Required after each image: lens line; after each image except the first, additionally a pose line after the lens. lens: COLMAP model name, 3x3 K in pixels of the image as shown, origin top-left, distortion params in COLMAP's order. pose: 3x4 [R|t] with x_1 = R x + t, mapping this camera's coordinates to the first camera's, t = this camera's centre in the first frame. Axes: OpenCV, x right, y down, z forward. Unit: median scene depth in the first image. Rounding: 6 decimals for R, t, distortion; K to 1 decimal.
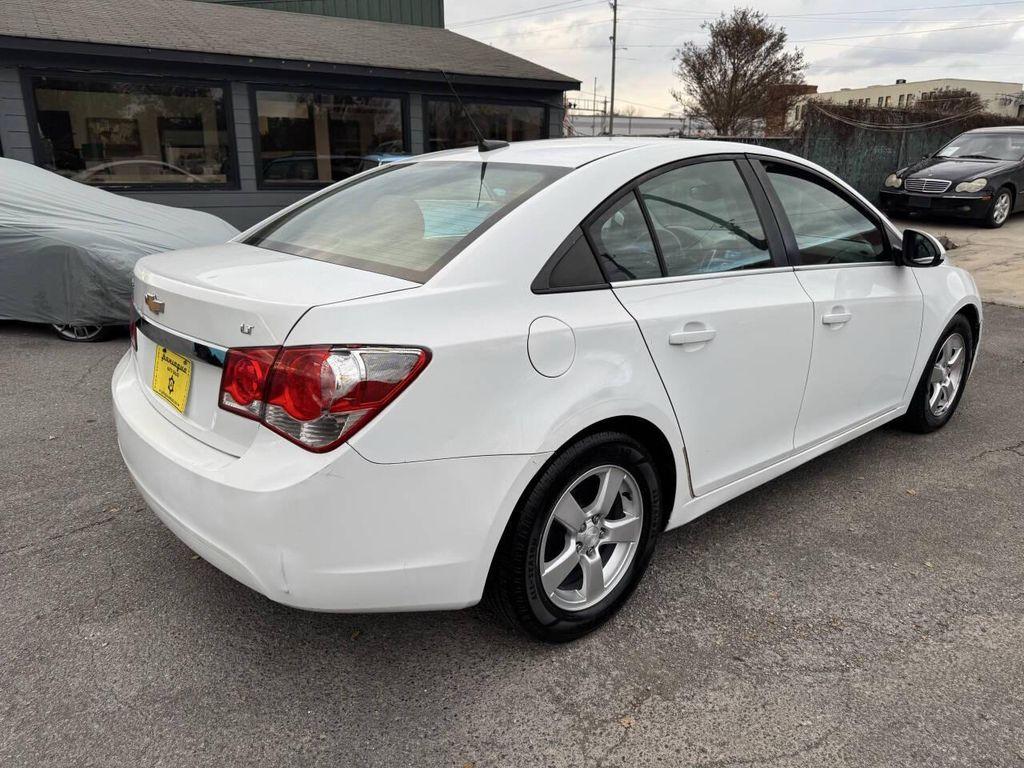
lens RADIAL K [[735.4, 0, 508.5], [0, 735.4, 381.7], [0, 0, 1]] dist [0.051648, -0.062338]
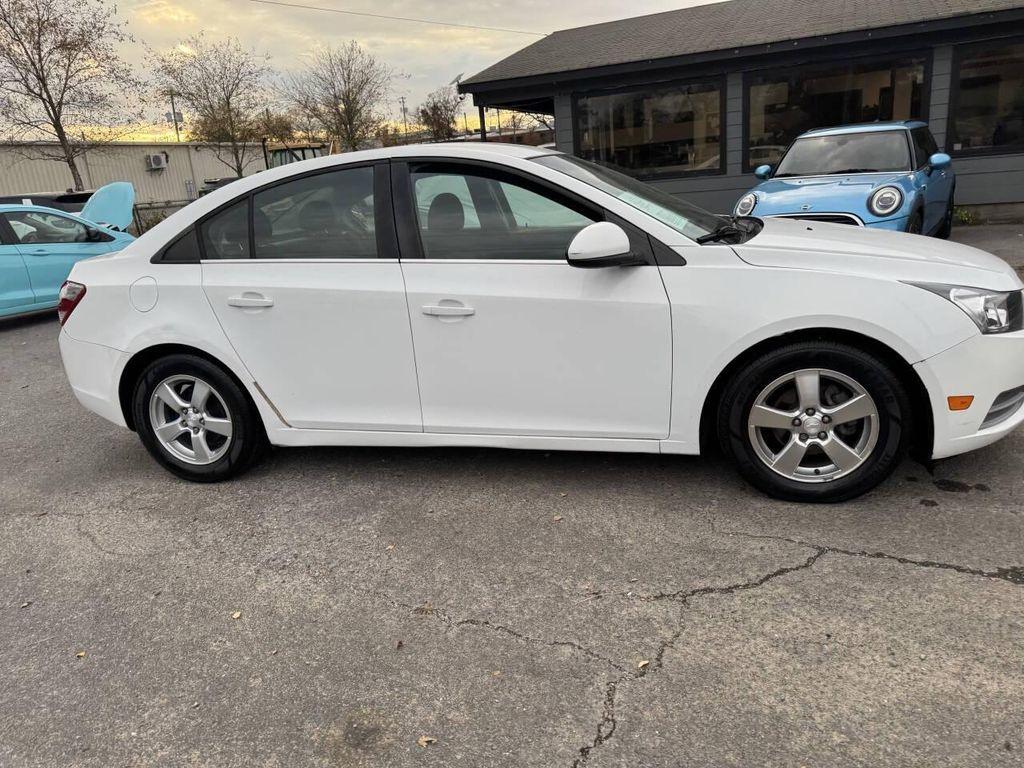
lens RADIAL K [[730.5, 0, 512.9], [0, 730.5, 393.2], [0, 0, 1]] dist [0.007596, -0.009202]
pose [[0.556391, 0.193328, -0.808117, 1.652125], [-0.152669, 0.979785, 0.129283, -0.146225], [0.816775, 0.051443, 0.574659, 0.613064]]
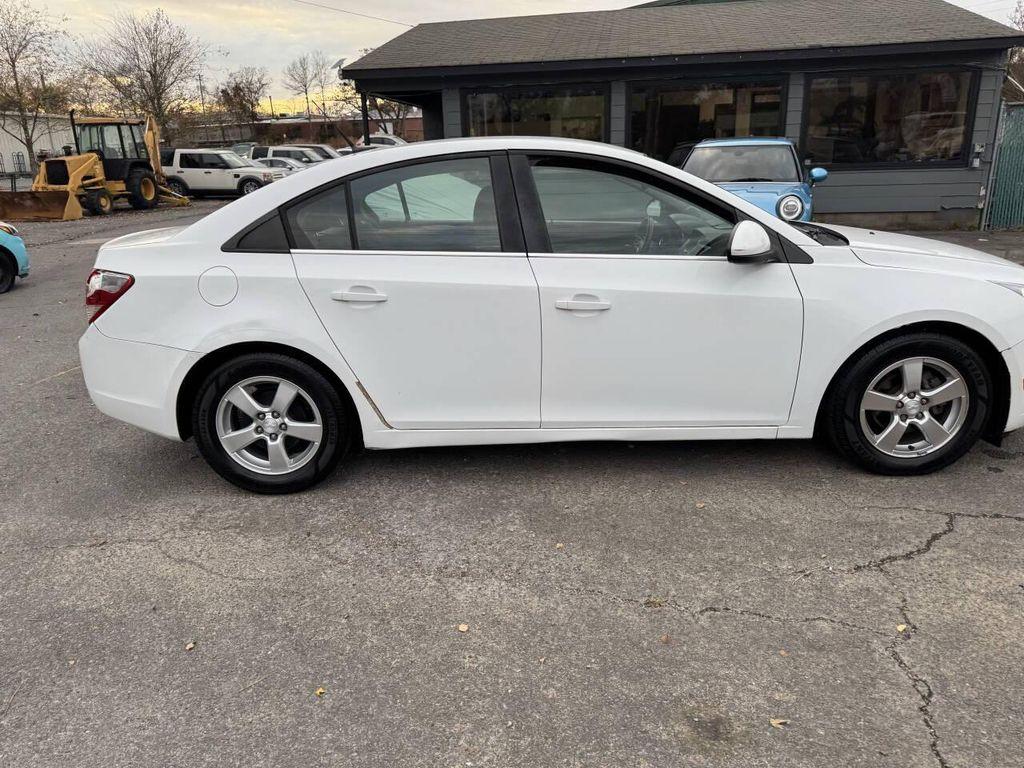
lens RADIAL K [[730.8, 0, 512.0], [0, 730.8, 384.0], [0, 0, 1]] dist [0.008789, -0.010454]
pose [[0.750321, 0.172631, -0.638136, 1.278084], [-0.154115, 0.984382, 0.085089, -0.059887], [0.642858, 0.034502, 0.765208, 0.194926]]
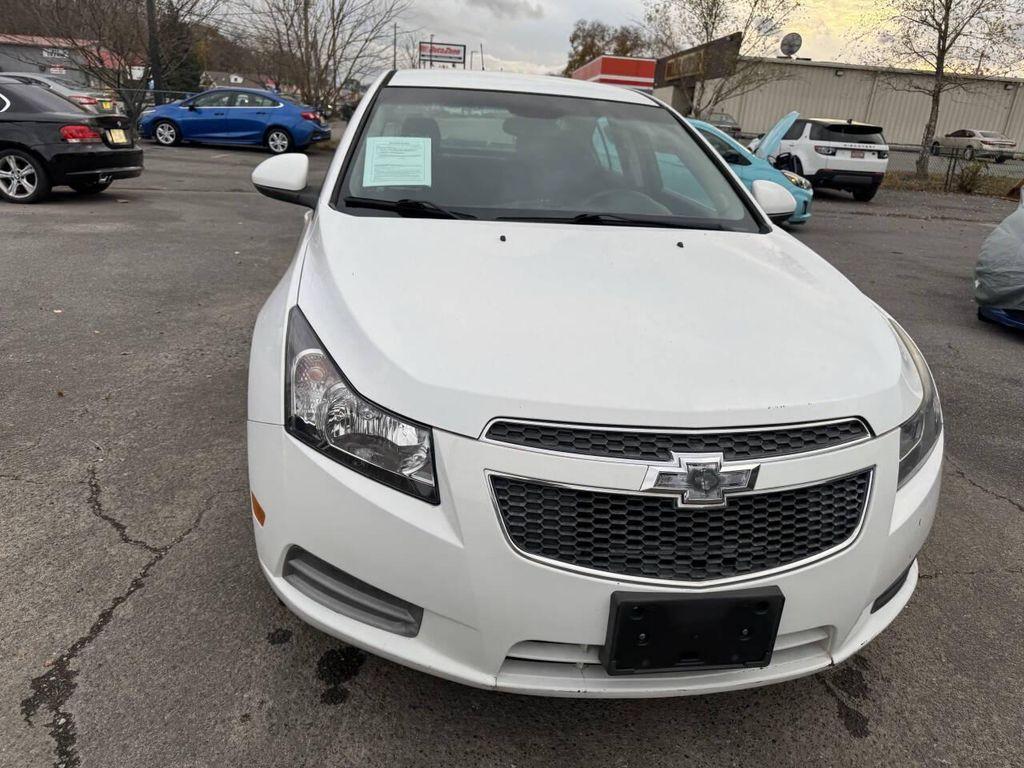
lens RADIAL K [[747.6, 0, 497.0], [0, 747.6, 382.3], [0, 0, 1]] dist [0.003289, -0.001810]
pose [[-0.541208, 0.243458, -0.804874, 1.569383], [-0.303655, 0.835999, 0.457055, -0.600208], [0.784148, 0.491766, -0.378522, 2.199986]]
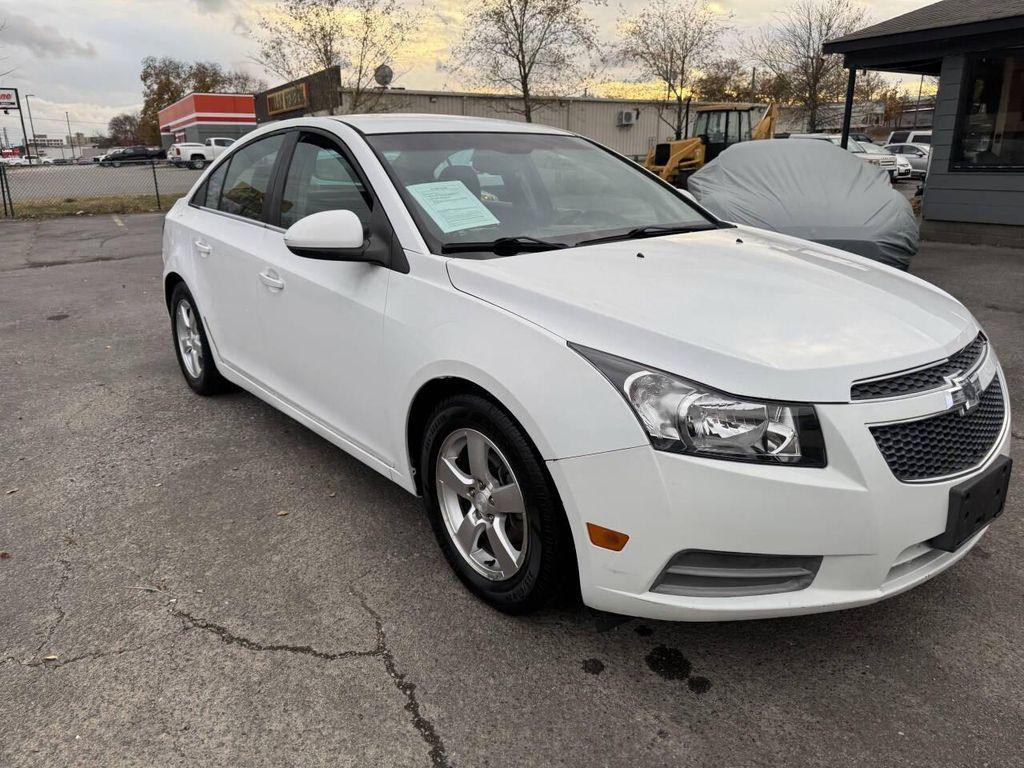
lens RADIAL K [[741.0, 0, 513.3], [0, 741.0, 374.7], [0, 0, 1]] dist [0.010966, -0.011790]
pose [[-0.041714, 0.277297, -0.959878, 1.813411], [-0.267086, 0.922657, 0.278152, -0.427811], [0.962770, 0.267973, 0.035574, 1.640110]]
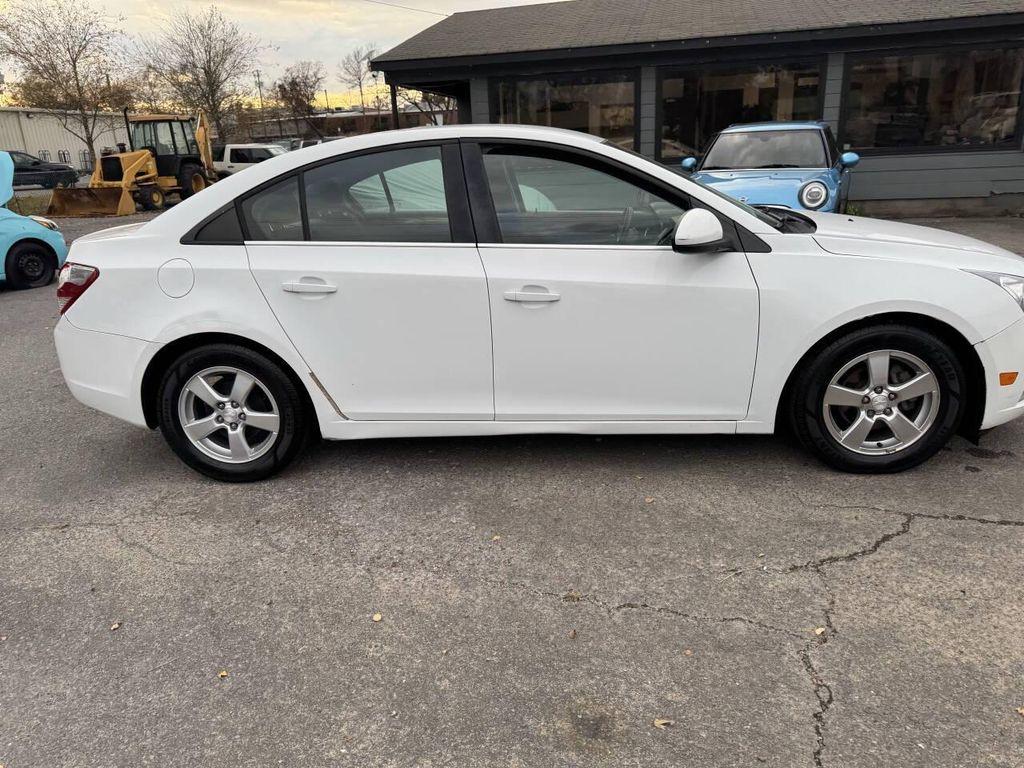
lens RADIAL K [[730.5, 0, 512.9], [0, 730.5, 393.2], [0, 0, 1]] dist [0.007596, -0.009202]
pose [[0.700181, 0.193463, -0.687254, 1.406487], [-0.153516, 0.980868, 0.119713, -0.087706], [0.697266, 0.021684, 0.716485, 0.325489]]
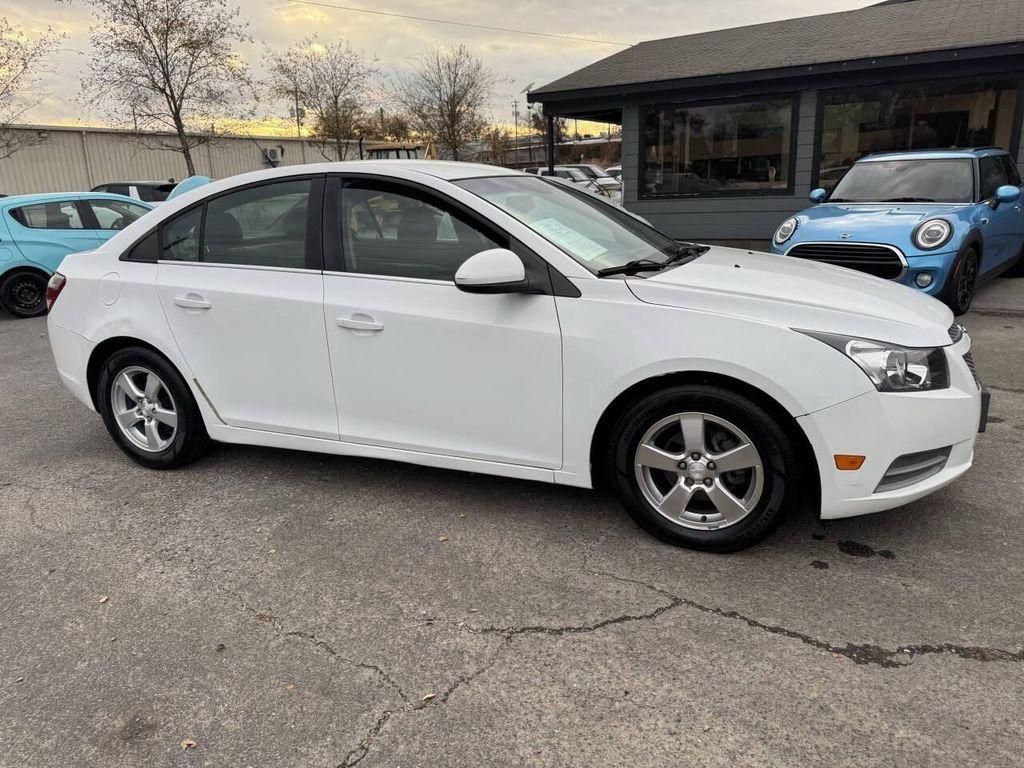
lens RADIAL K [[728.3, 0, 516.0], [0, 728.3, 388.3], [0, 0, 1]] dist [0.050708, -0.067680]
pose [[0.433467, 0.223308, -0.873063, 1.819008], [-0.214654, 0.966512, 0.140636, -0.238994], [0.875231, 0.126445, 0.466885, 0.888790]]
